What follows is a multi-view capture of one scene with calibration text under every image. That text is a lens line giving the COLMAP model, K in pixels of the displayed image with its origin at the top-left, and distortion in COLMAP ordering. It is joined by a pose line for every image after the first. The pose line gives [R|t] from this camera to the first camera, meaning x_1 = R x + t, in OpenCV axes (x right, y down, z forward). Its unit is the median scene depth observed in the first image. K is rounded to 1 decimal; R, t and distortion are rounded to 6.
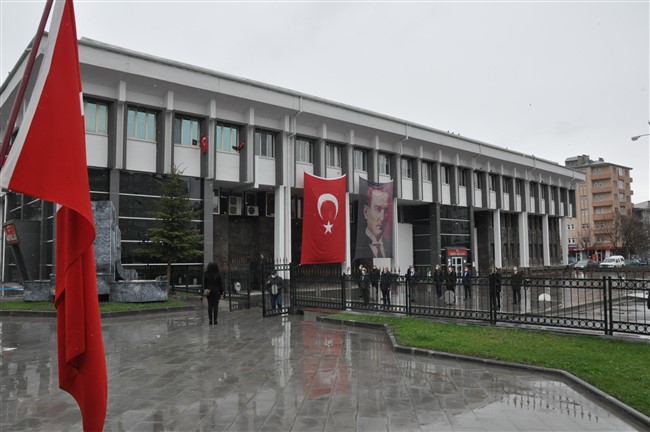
lens RADIAL K [[516.1, 0, 324.4], [0, 516.1, 225.0], [0, 0, 1]] dist [-0.140027, 0.105944]
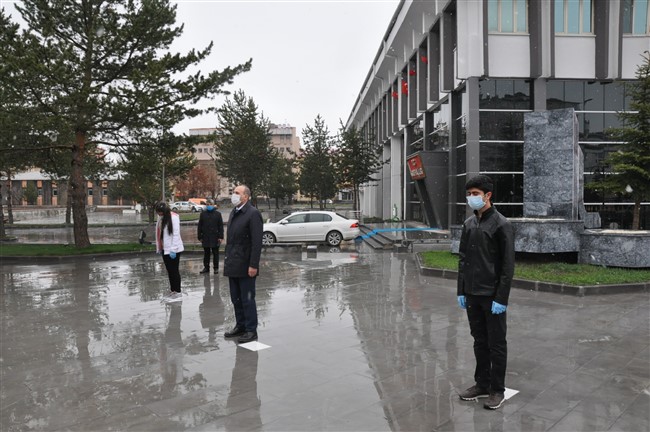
lens RADIAL K [[516.1, 0, 324.4], [0, 516.1, 225.0], [0, 0, 1]] dist [-0.140027, 0.105944]
pose [[0.761830, 0.039438, -0.646576, -0.223262], [0.041228, 0.993169, 0.109155, 0.016988], [0.646464, -0.109815, 0.755000, 0.263928]]
